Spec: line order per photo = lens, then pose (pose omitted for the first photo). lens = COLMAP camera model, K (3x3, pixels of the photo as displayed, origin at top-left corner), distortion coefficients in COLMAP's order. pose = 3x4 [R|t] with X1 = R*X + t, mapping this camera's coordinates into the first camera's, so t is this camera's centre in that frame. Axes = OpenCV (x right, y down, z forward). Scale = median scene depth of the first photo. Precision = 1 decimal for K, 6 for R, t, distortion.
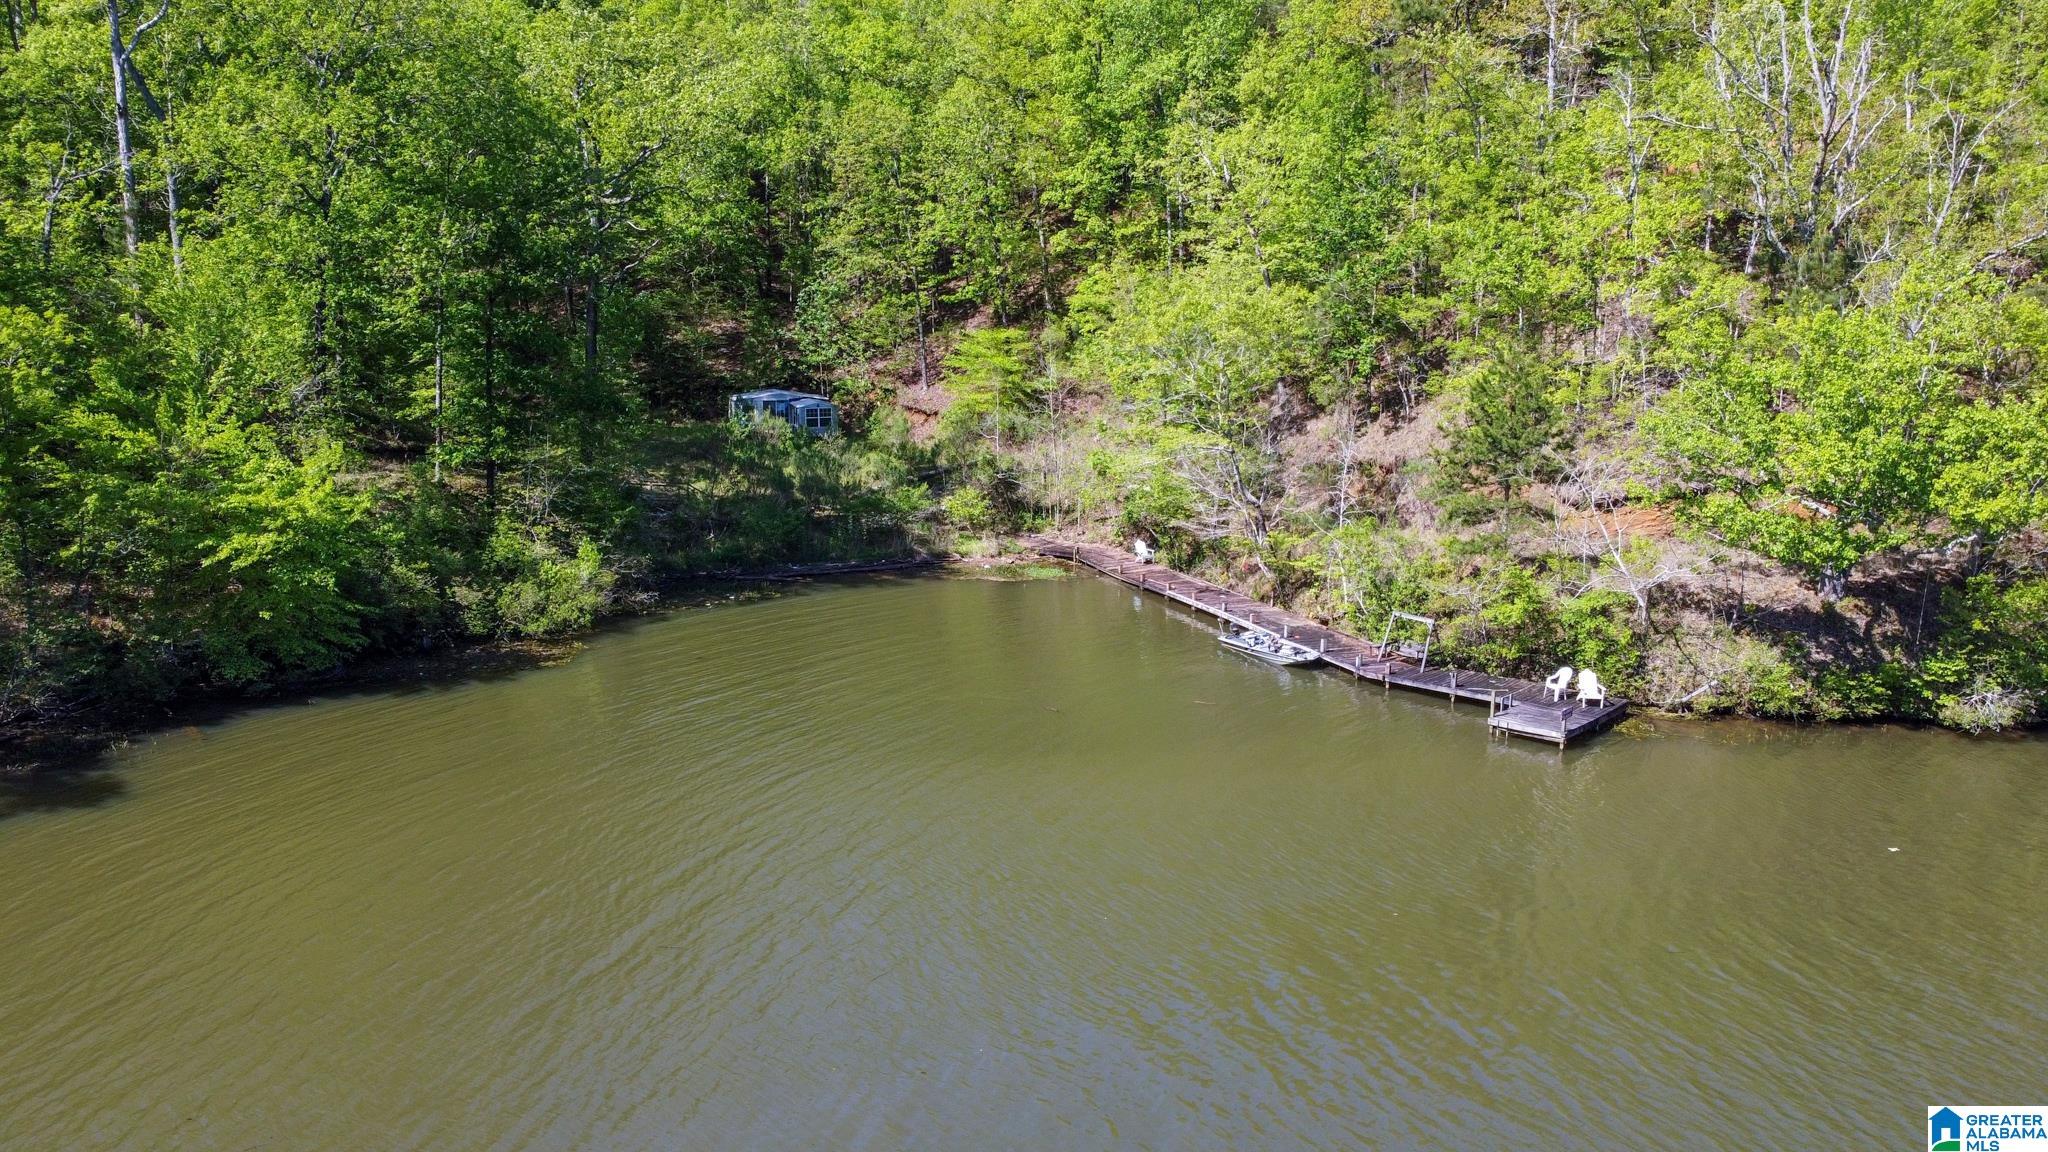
lens RADIAL K [[1573.5, 0, 1024.9], [0, 1573.5, 572.1], [0, 0, 1]] dist [0.005095, 0.004207]
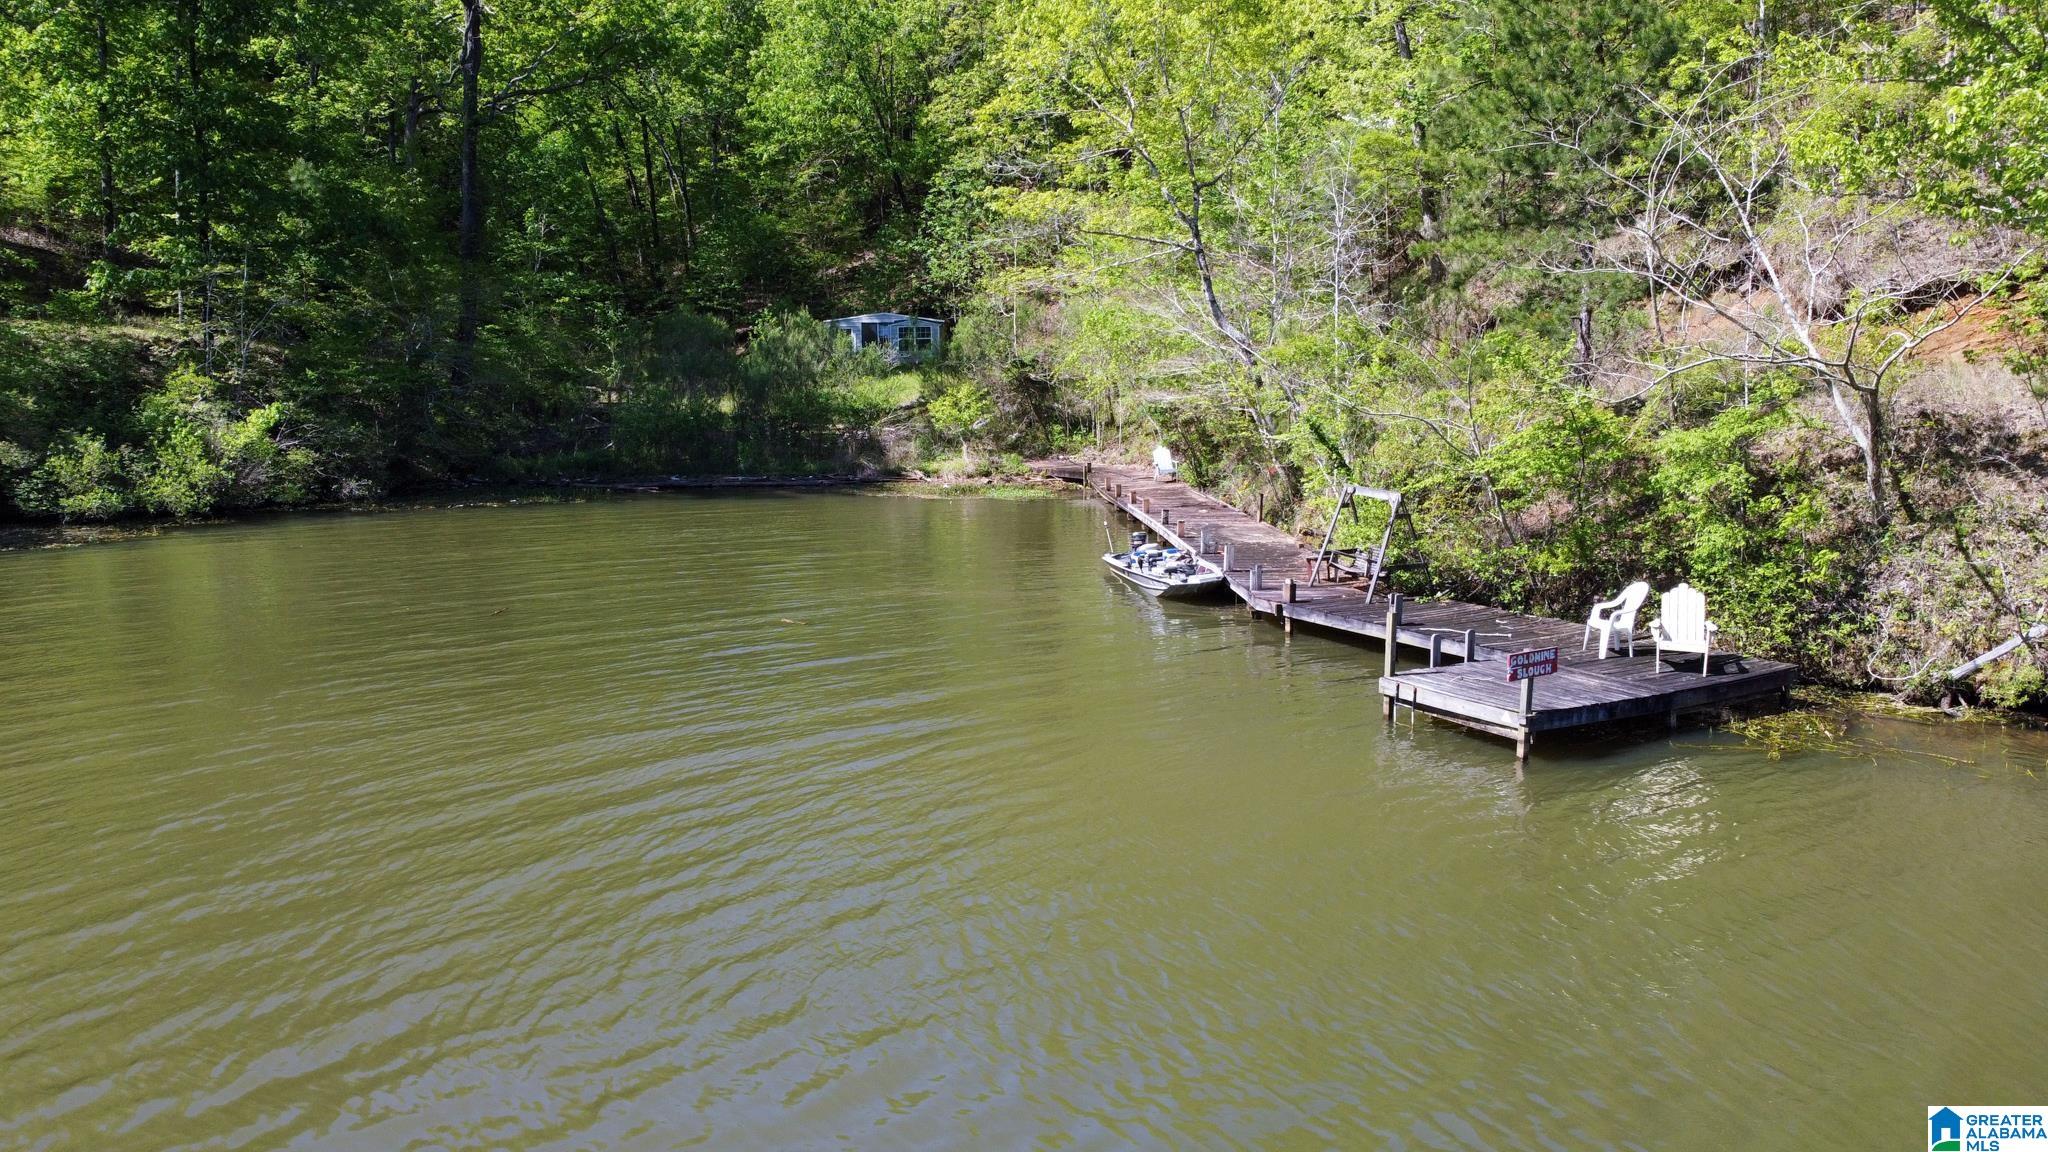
lens RADIAL K [[1573.5, 0, 1015.8], [0, 1573.5, 577.6], [0, 0, 1]] dist [0.005095, 0.004207]
pose [[0.956196, 0.035247, -0.290597, 0.302199], [-0.044003, 0.998751, -0.023649, 0.075405], [0.289401, 0.035400, 0.956553, 0.544035]]
